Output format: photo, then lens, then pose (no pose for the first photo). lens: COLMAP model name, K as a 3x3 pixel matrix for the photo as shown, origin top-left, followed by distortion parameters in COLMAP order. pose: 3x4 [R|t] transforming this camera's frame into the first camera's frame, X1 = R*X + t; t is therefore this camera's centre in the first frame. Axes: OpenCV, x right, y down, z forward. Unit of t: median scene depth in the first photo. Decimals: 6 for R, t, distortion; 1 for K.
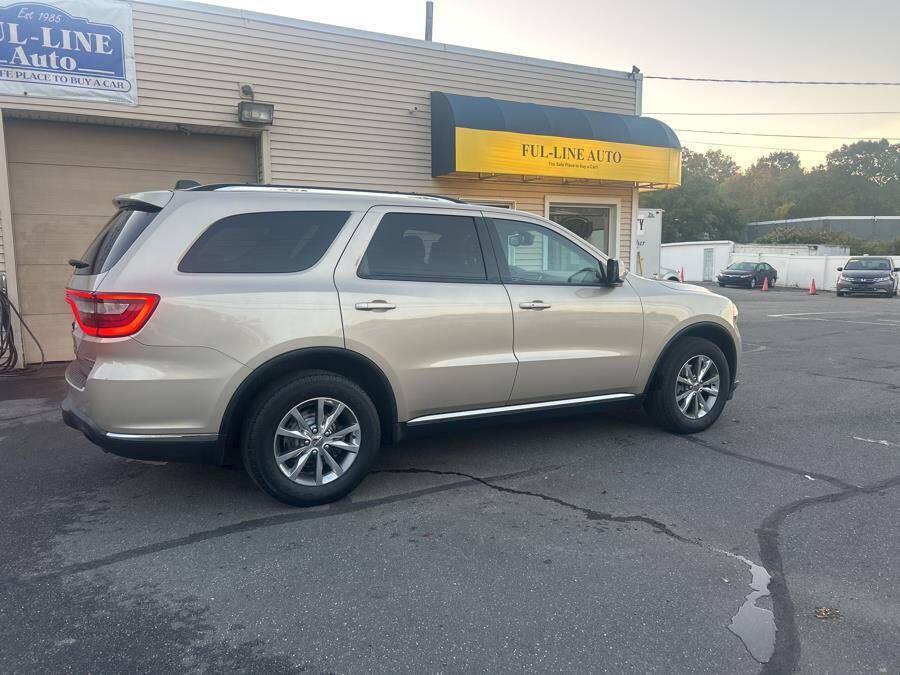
lens RADIAL K [[678.6, 0, 448.0], [0, 678.6, 343.8], [0, 0, 1]] dist [0.052926, -0.057868]
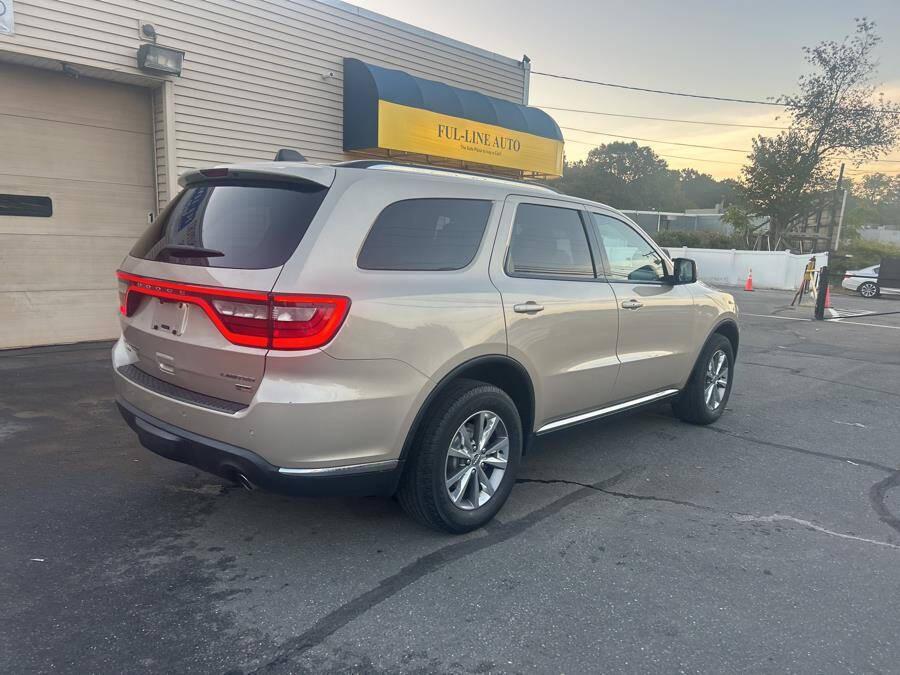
lens RADIAL K [[678.6, 0, 442.1], [0, 678.6, 351.0], [0, 0, 1]] dist [0.052926, -0.057868]
pose [[0.951888, -0.011401, 0.306235, -0.404919], [-0.002252, 0.999020, 0.044193, -0.030929], [-0.306438, -0.042756, 0.950930, 0.138693]]
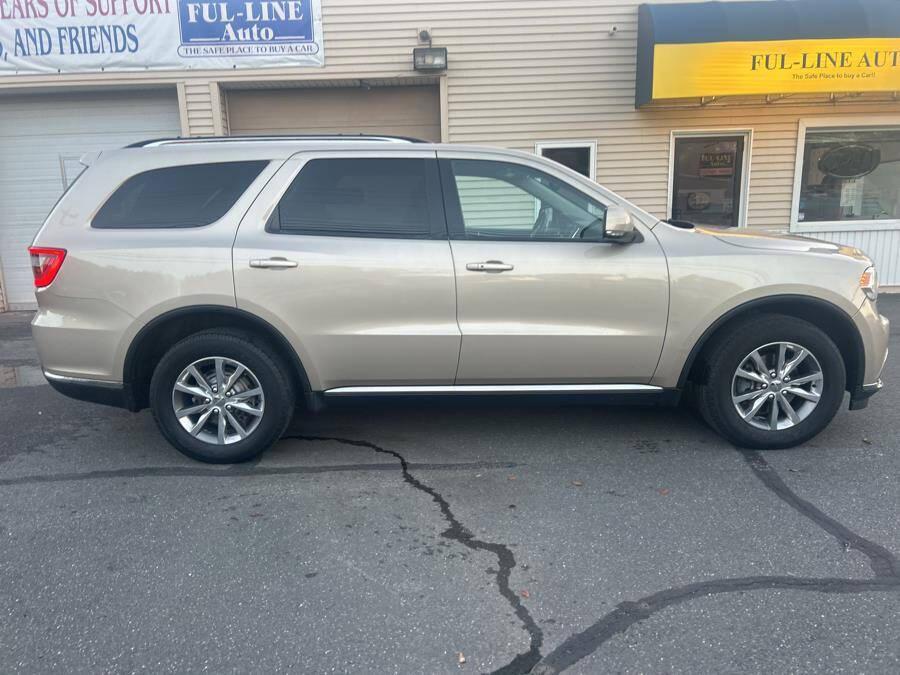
lens RADIAL K [[678.6, 0, 435.4], [0, 678.6, 351.1], [0, 0, 1]] dist [0.052926, -0.057868]
pose [[0.870562, 0.083921, -0.484849, 0.443955], [-0.042568, 0.994499, 0.095703, -0.028914], [0.490214, -0.062676, 0.869346, 0.238788]]
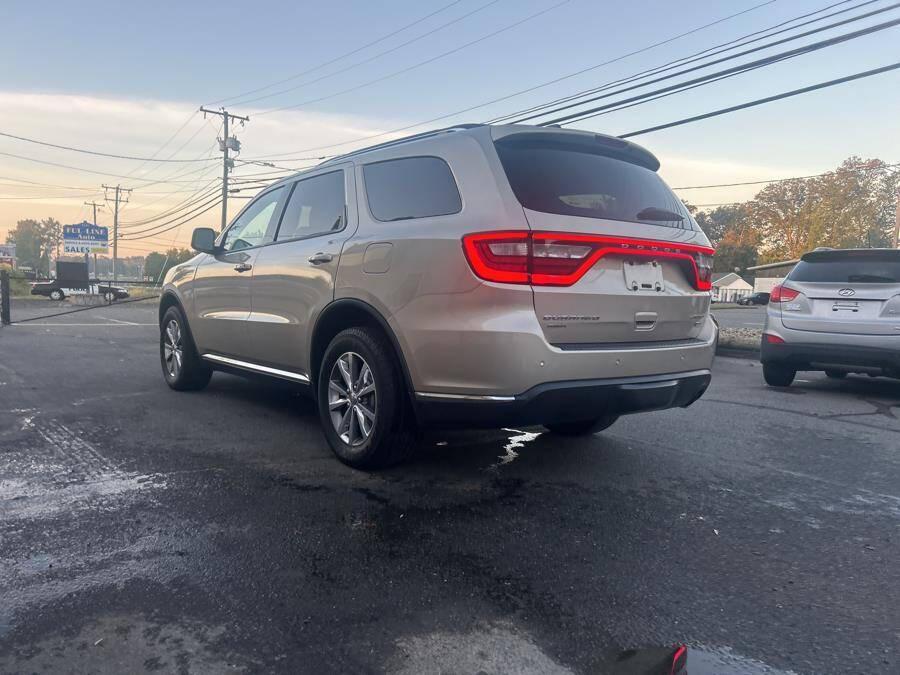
lens RADIAL K [[678.6, 0, 438.3], [0, 678.6, 353.3], [0, 0, 1]] dist [0.052926, -0.057868]
pose [[-0.143740, -0.093971, 0.985144, -1.098113], [0.101079, 0.988881, 0.109076, -0.052948], [-0.984440, 0.115256, -0.132644, 1.135416]]
